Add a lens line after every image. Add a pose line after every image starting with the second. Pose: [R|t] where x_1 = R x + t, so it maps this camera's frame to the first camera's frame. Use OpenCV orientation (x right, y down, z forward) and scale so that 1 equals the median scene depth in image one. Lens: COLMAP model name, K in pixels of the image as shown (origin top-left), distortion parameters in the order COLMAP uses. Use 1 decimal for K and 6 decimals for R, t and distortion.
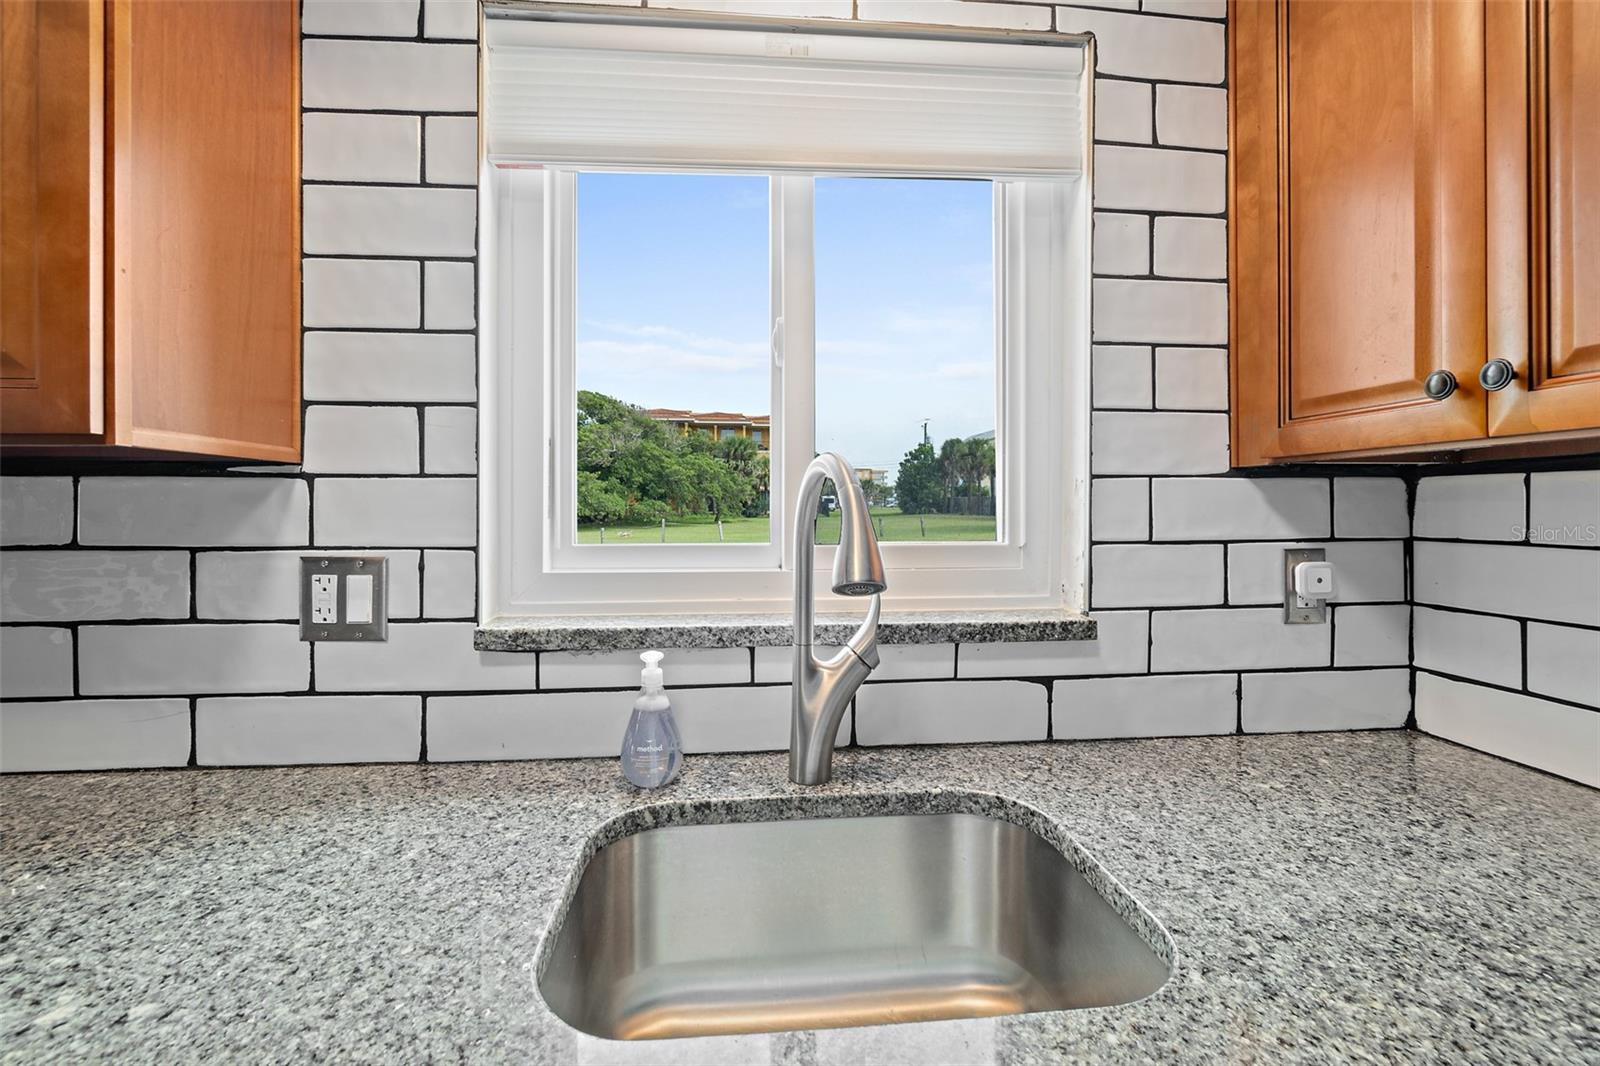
lens RADIAL K [[704.1, 0, 790.3], [0, 704.1, 509.8], [0, 0, 1]] dist [-0.003997, 0.000659]
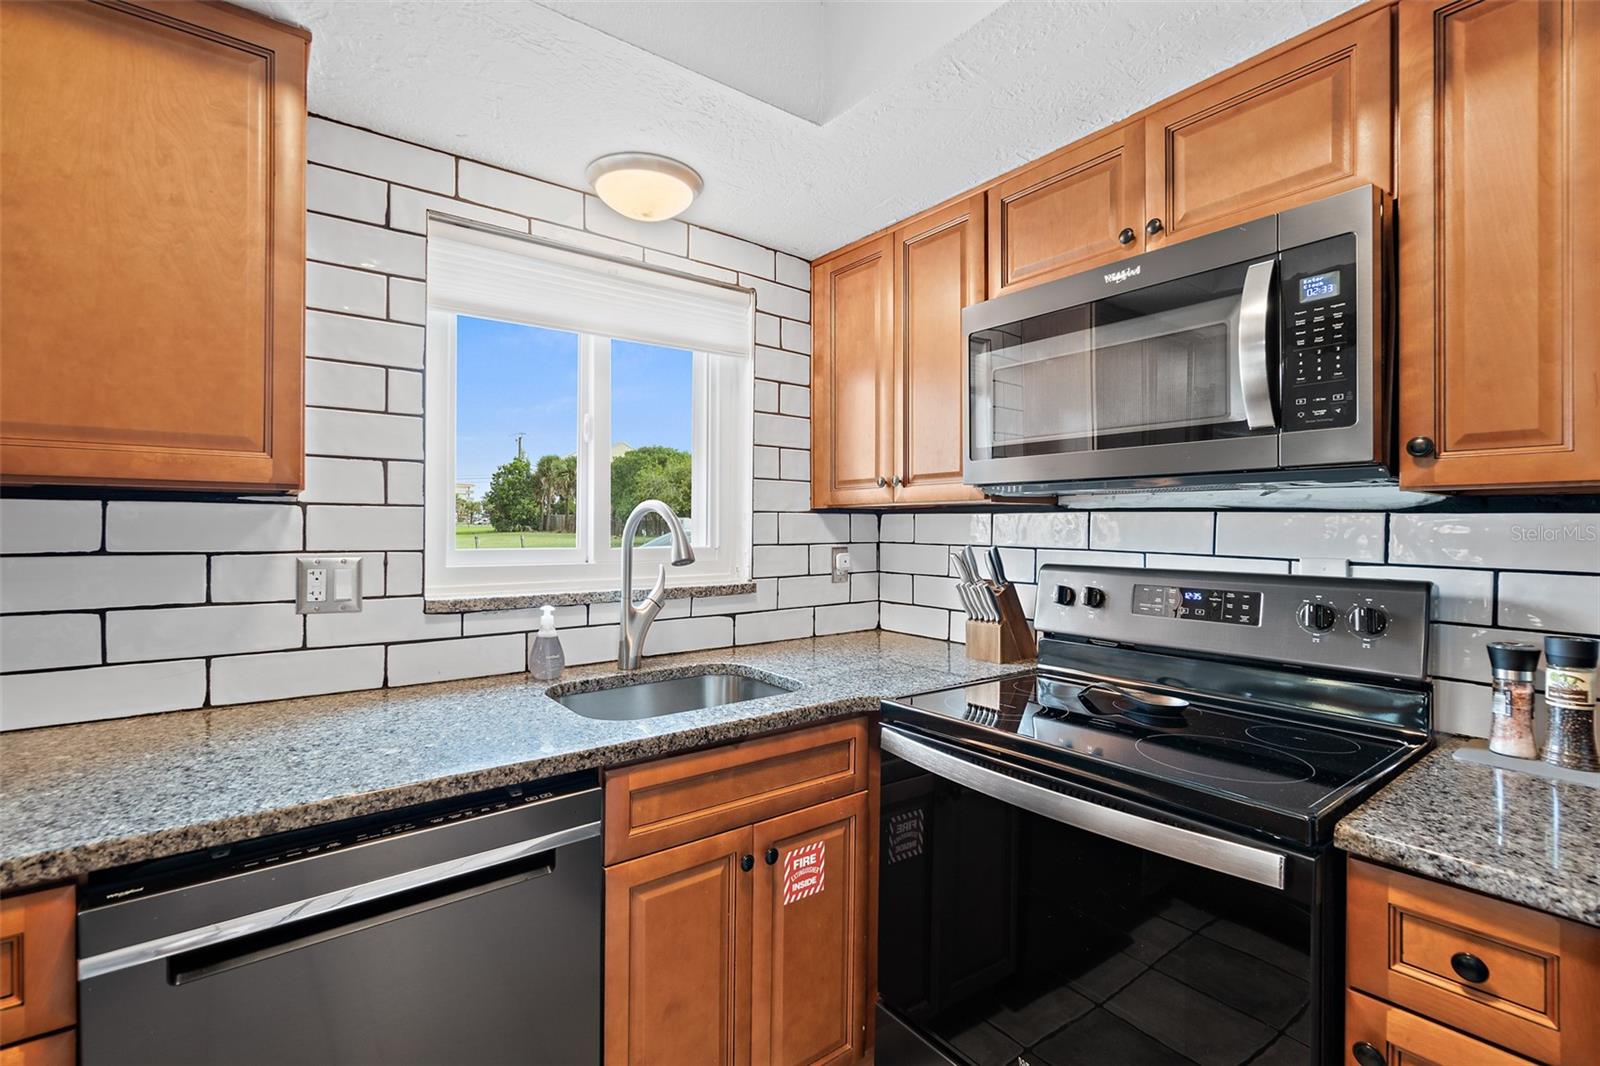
lens RADIAL K [[704.1, 0, 793.6], [0, 704.1, 525.2], [0, 0, 1]] dist [-0.003997, 0.000659]
pose [[0.842648, 0.006541, 0.538426, -0.599096], [-0.004632, 0.999977, -0.004899, -0.000035], [-0.538445, 0.001634, 0.842659, -0.809323]]
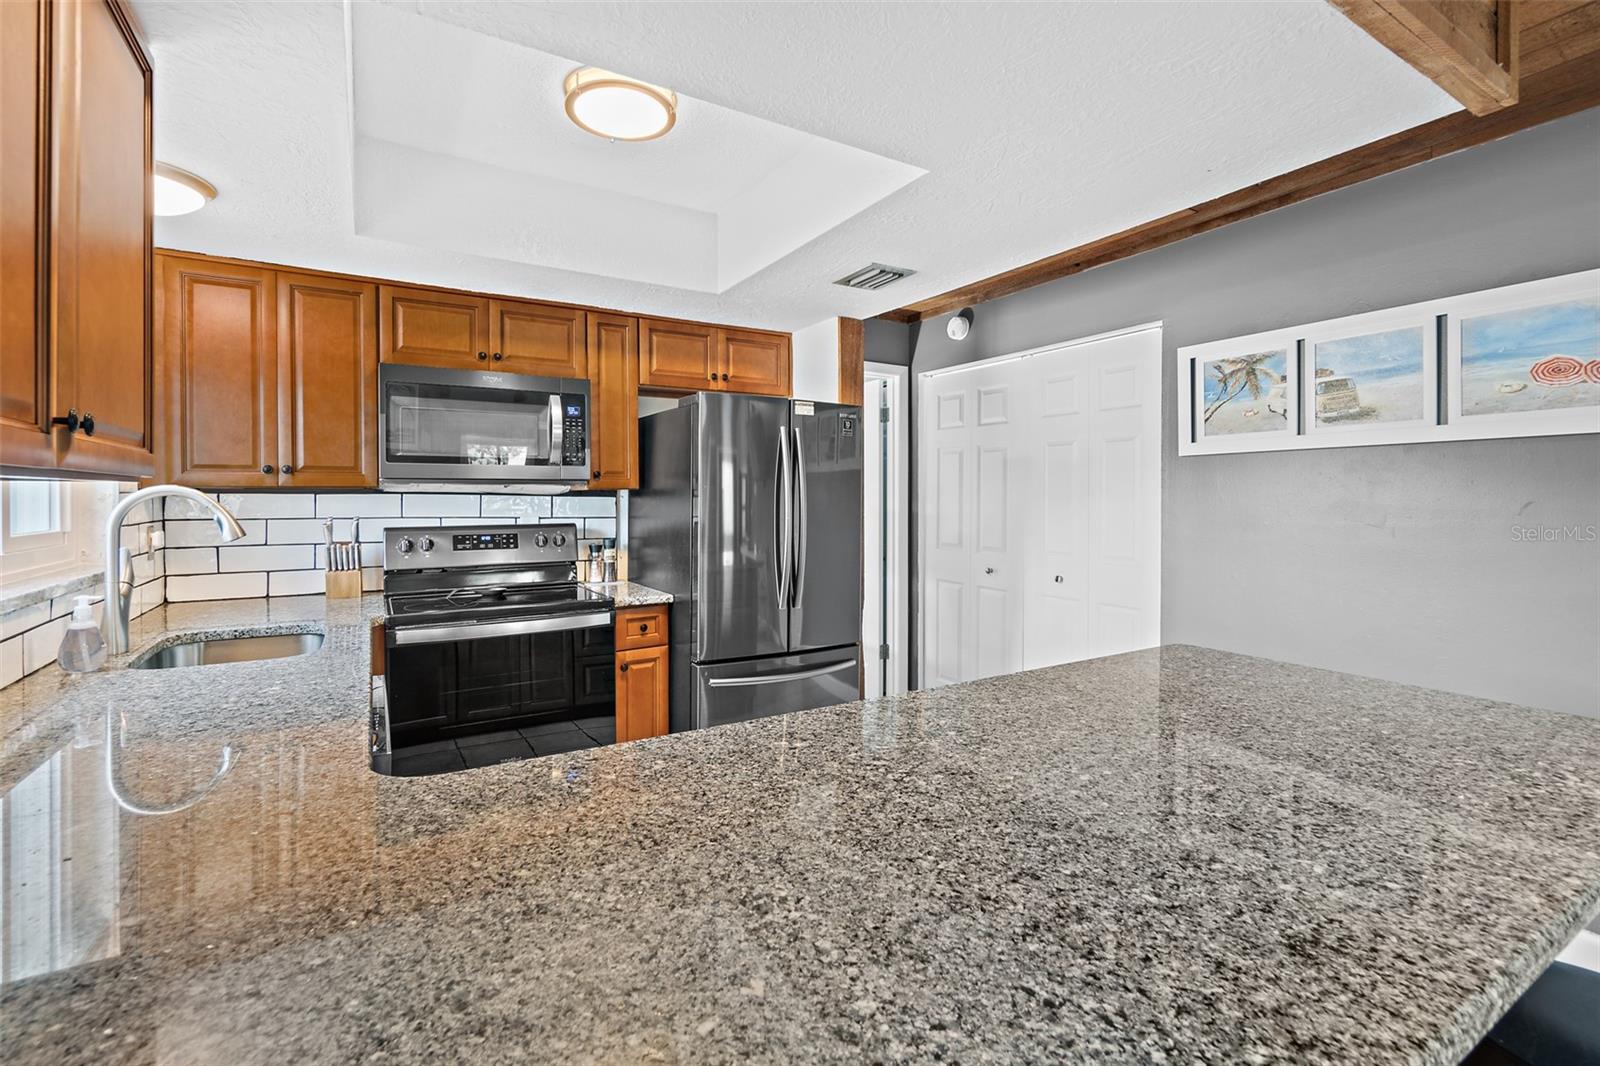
lens RADIAL K [[704.1, 0, 762.3], [0, 704.1, 503.1], [0, 0, 1]] dist [-0.003997, 0.000659]
pose [[-0.431615, -0.005376, 0.902042, -2.286173], [0.005246, 0.999950, 0.008470, -0.026953], [-0.902043, 0.008387, -0.431565, 0.247888]]
